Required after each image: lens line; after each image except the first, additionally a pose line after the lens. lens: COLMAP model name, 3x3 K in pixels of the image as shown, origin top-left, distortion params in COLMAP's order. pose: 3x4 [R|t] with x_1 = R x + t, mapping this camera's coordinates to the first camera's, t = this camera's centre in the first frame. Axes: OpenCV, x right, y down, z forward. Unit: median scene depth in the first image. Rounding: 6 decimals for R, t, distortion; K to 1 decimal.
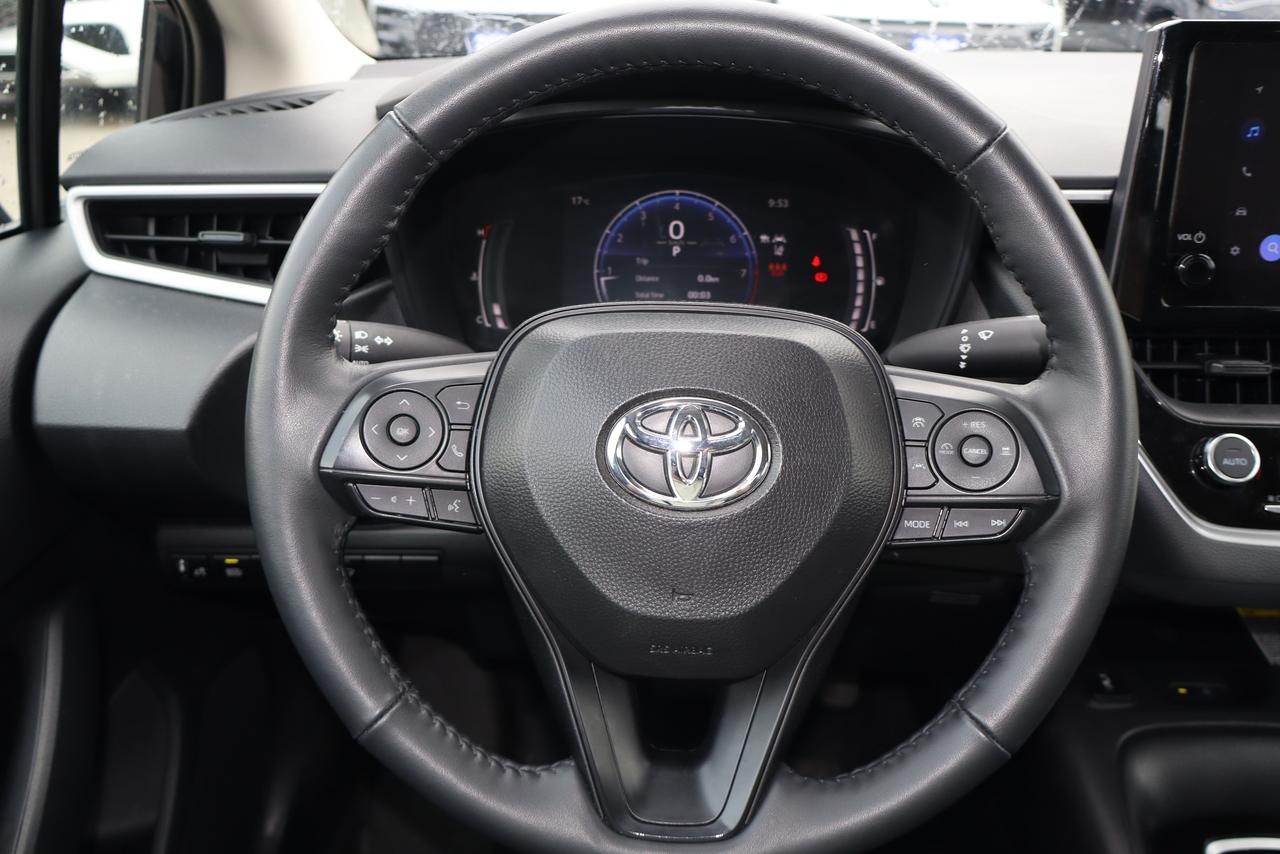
lens RADIAL K [[1065.4, 0, 639.2], [0, 1065.4, 436.4], [0, 0, 1]] dist [0.003339, 0.001850]
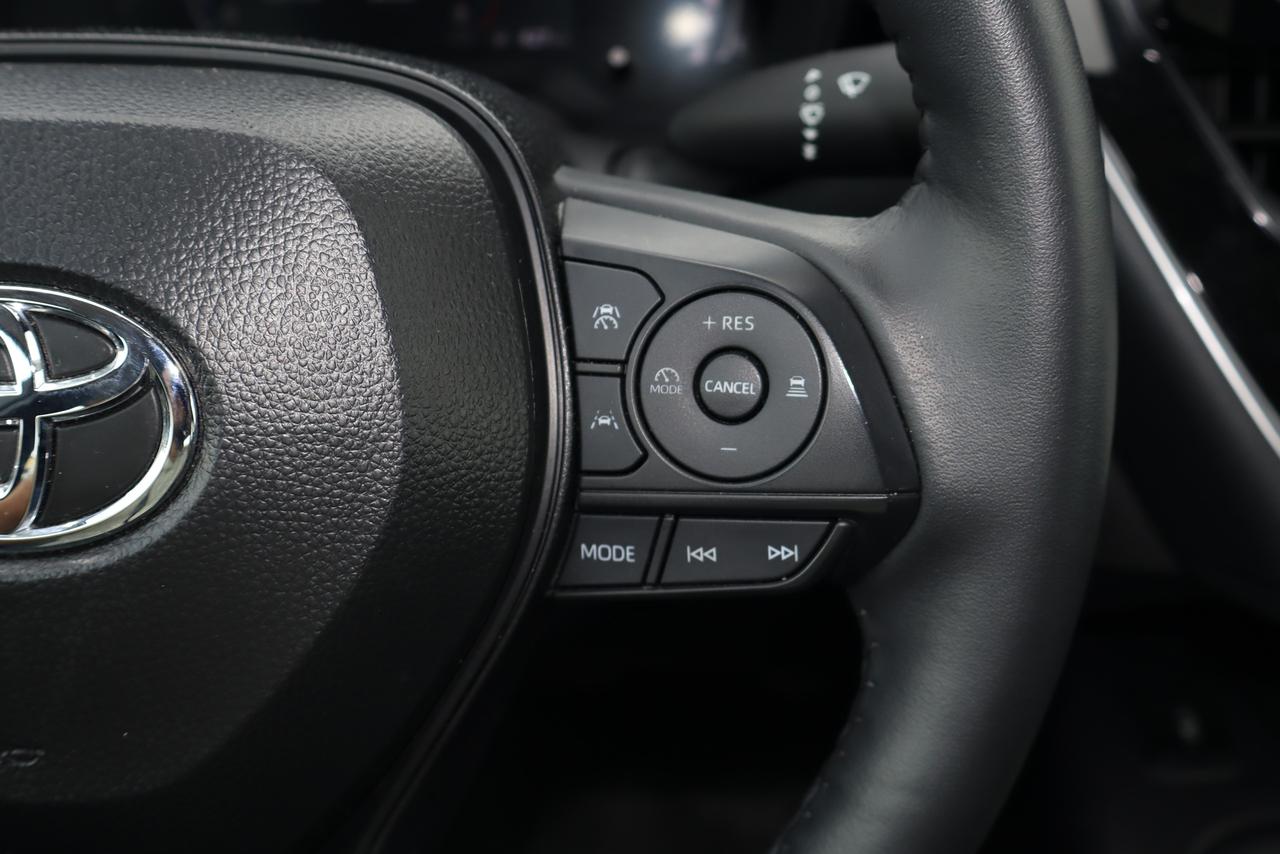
lens RADIAL K [[1583.8, 0, 637.9], [0, 1583.8, 430.3], [0, 0, 1]] dist [0.024020, 0.000000]
pose [[0.999509, -0.021278, -0.022984, 0.289037], [0.024553, 0.987897, 0.153153, -0.065191], [0.019447, -0.153642, 0.987935, 0.371068]]
